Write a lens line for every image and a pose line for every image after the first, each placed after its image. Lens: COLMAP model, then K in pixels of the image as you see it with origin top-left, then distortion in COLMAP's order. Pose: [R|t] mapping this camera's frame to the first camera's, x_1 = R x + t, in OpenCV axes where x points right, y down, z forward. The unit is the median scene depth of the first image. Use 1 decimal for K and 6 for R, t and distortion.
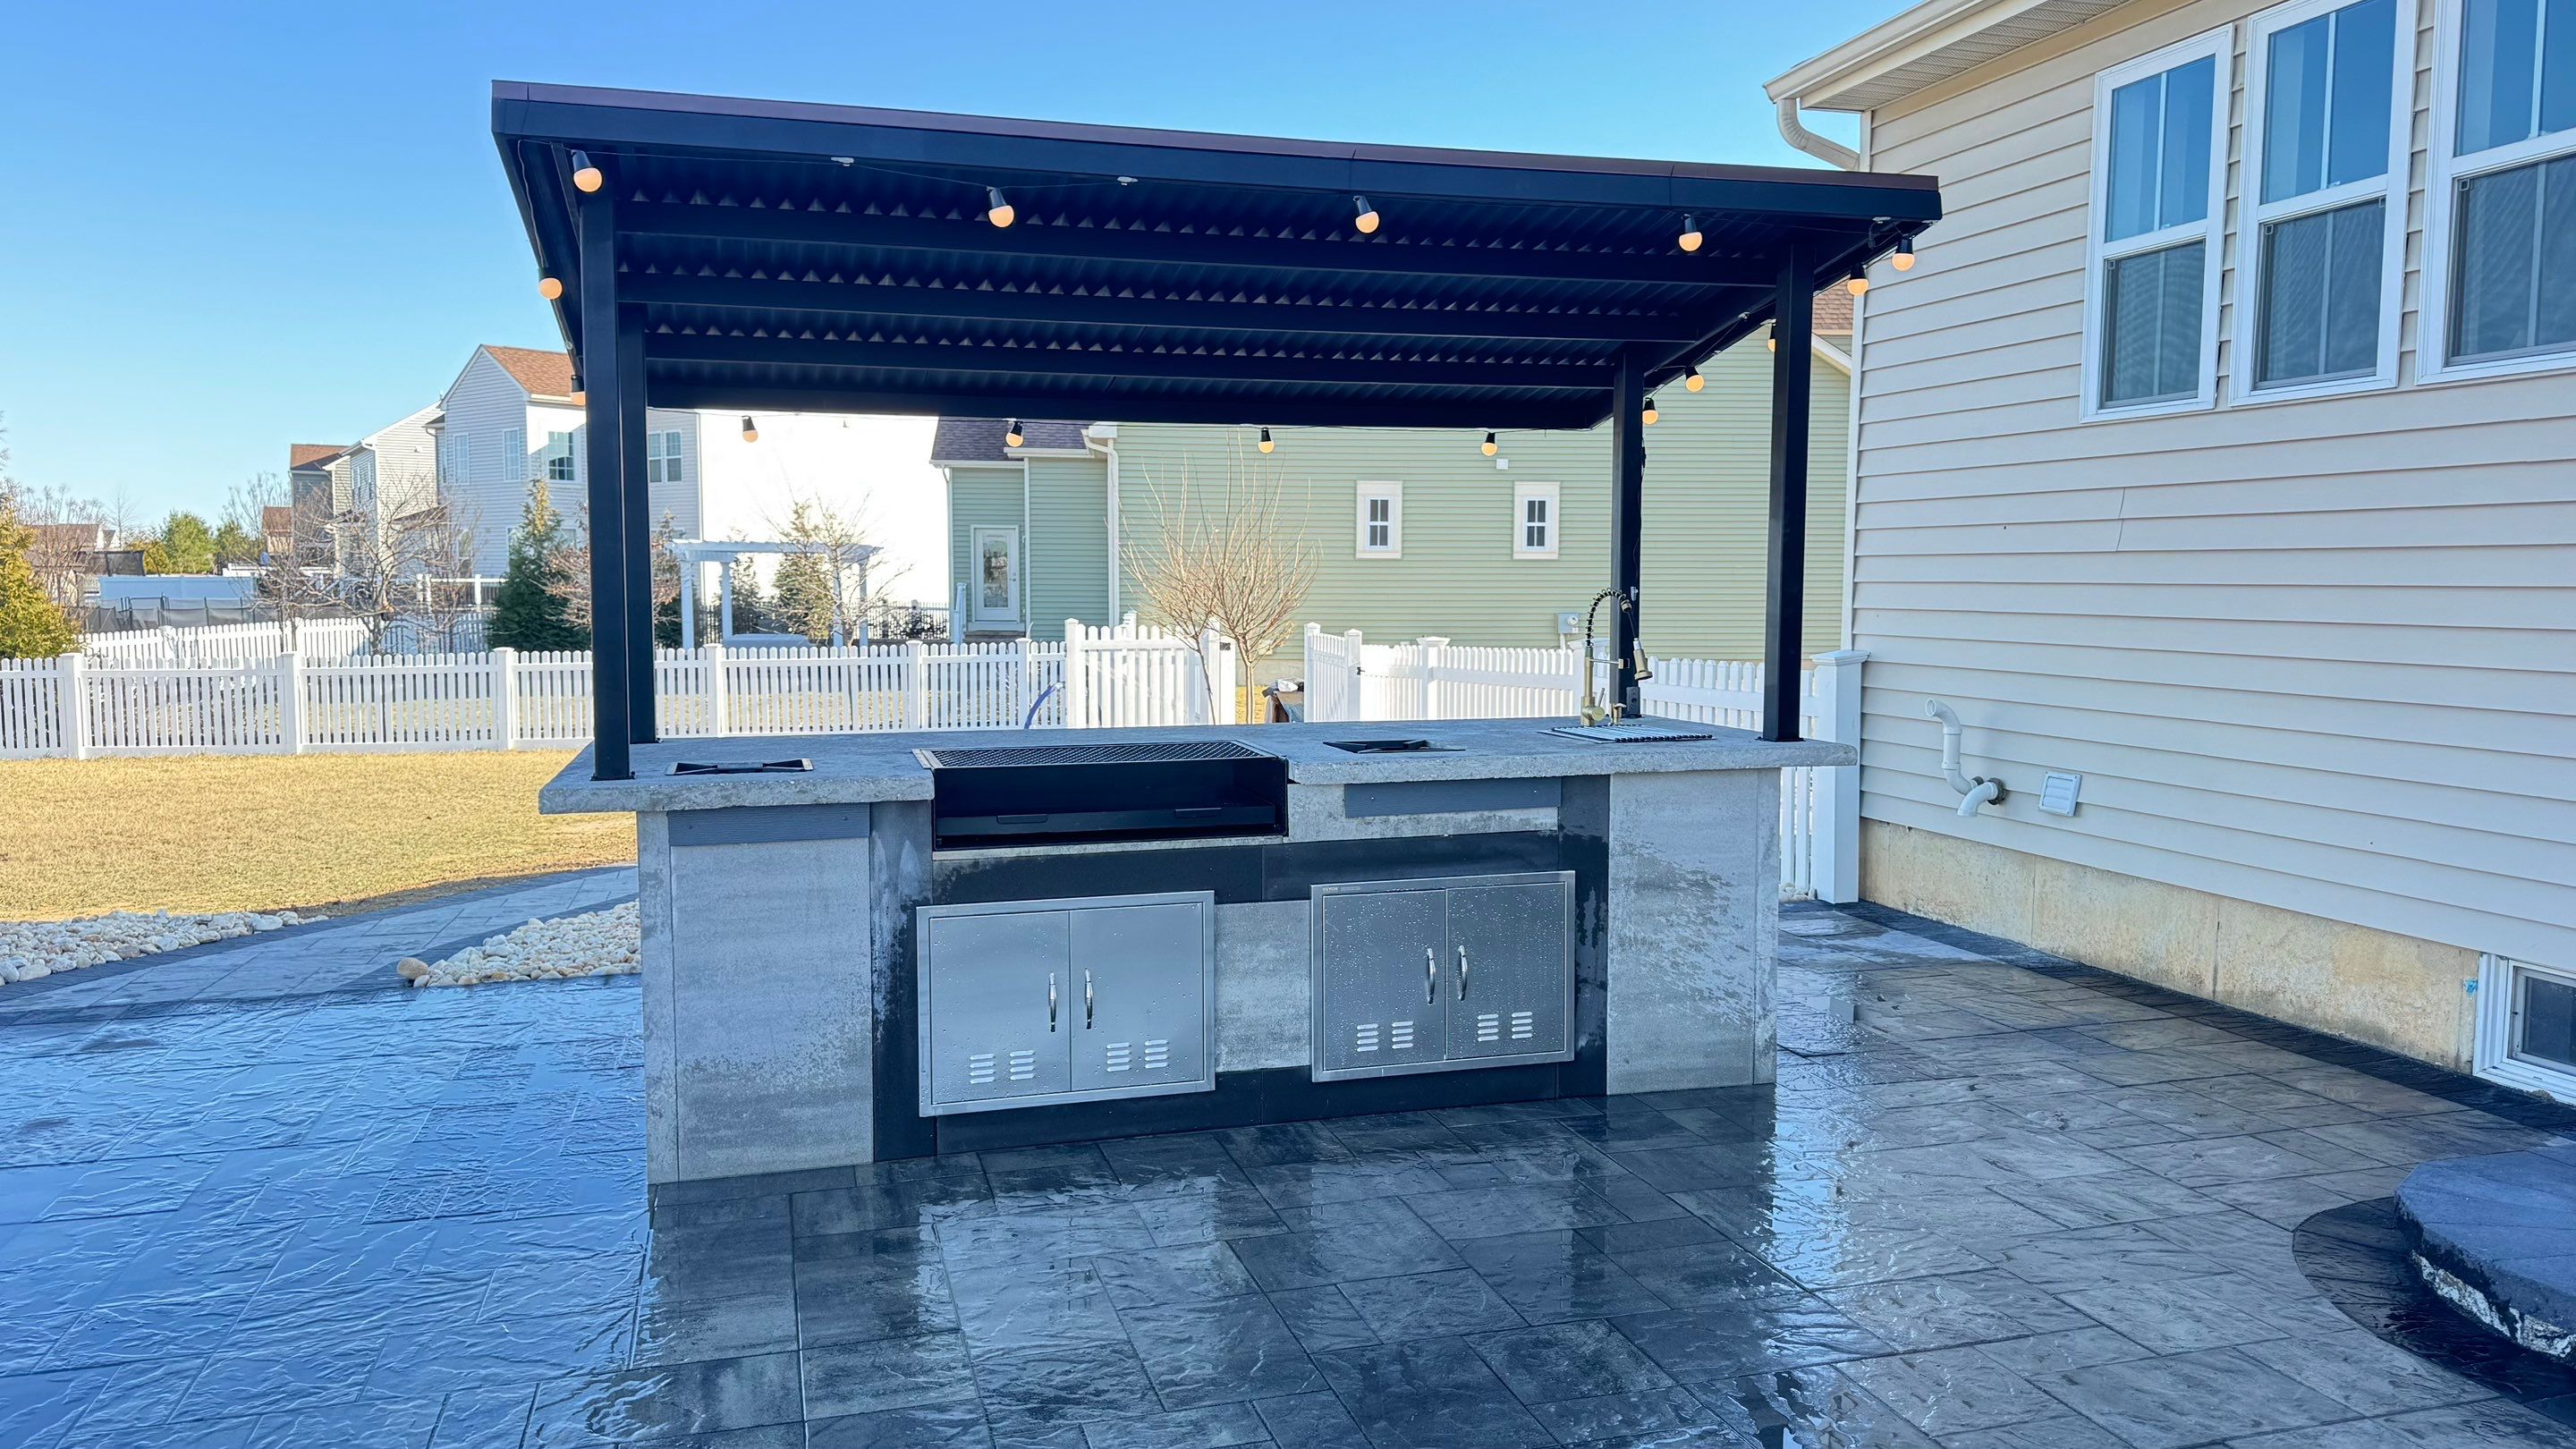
lens RADIAL K [[1811.7, 0, 1279.0], [0, 1811.7, 728.0], [0, 0, 1]] dist [0.053239, -0.048419]
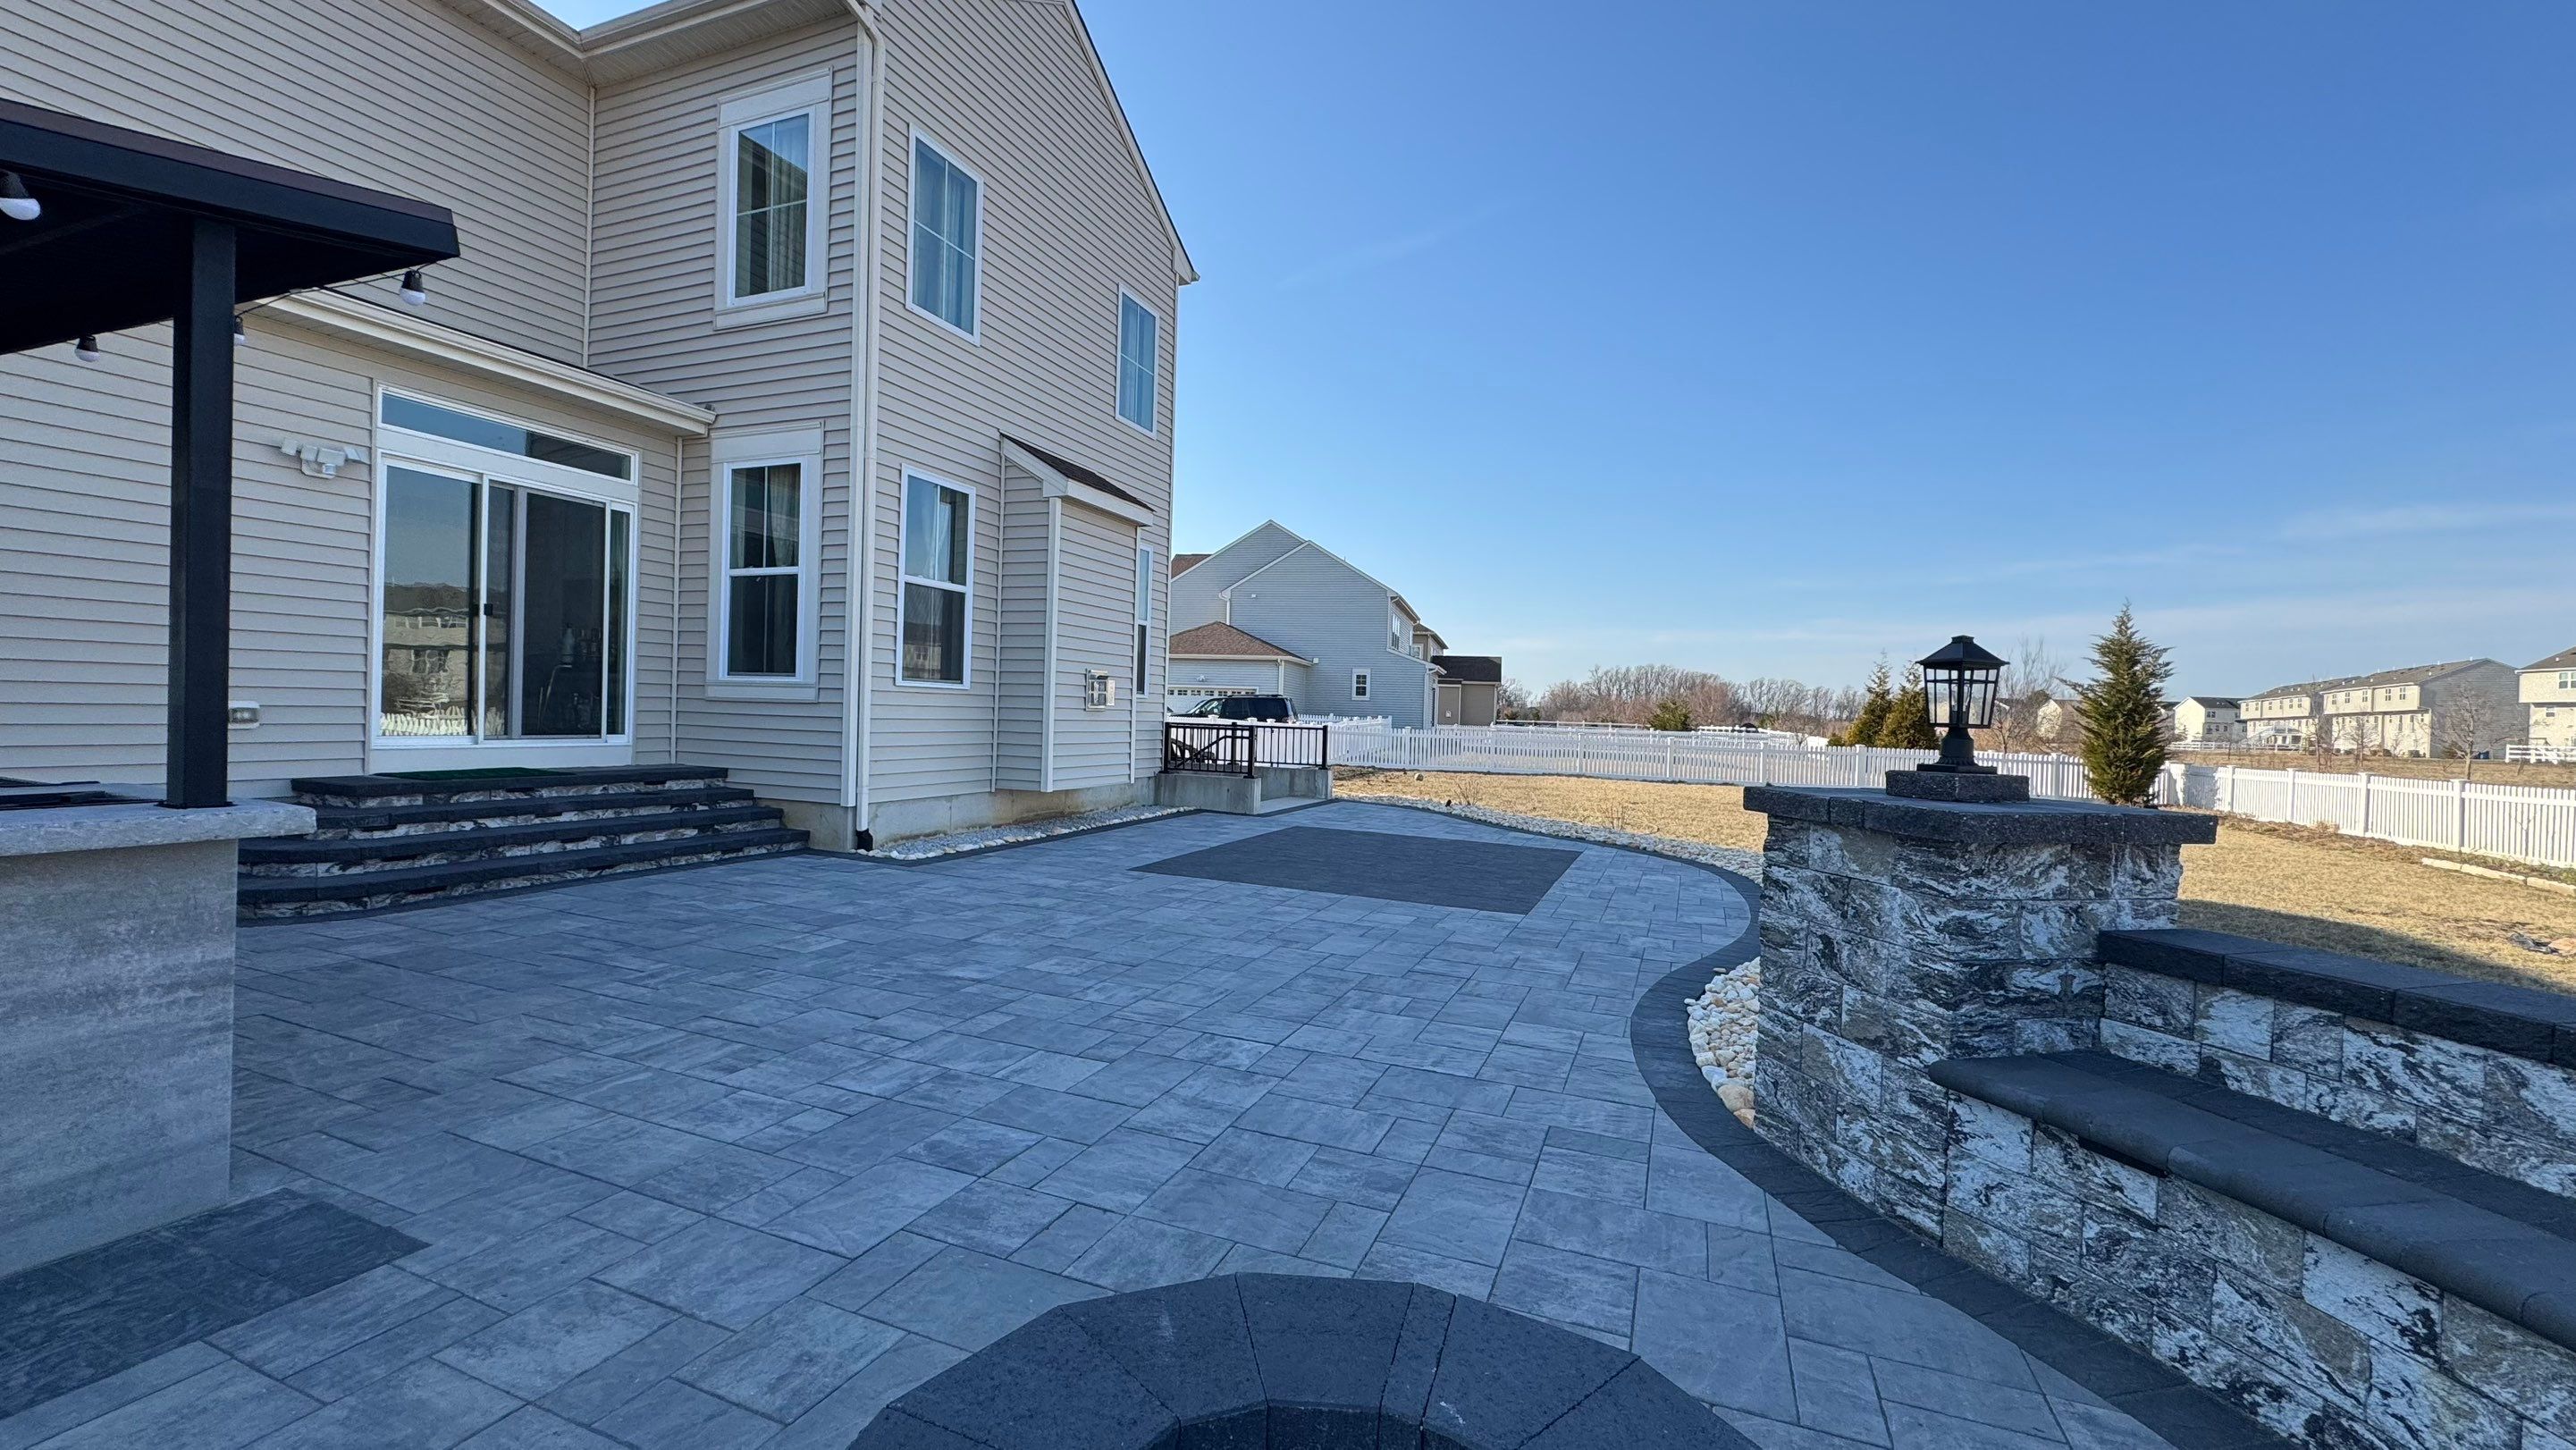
lens RADIAL K [[1022.7, 0, 1281.6], [0, 1022.7, 717.8], [0, 0, 1]] dist [-0.002561, 0.000322]
pose [[-0.786322, -0.032636, 0.616954, -0.884966], [0.015184, 0.997281, 0.072107, -0.038378], [-0.617630, 0.066067, -0.783689, 0.827344]]
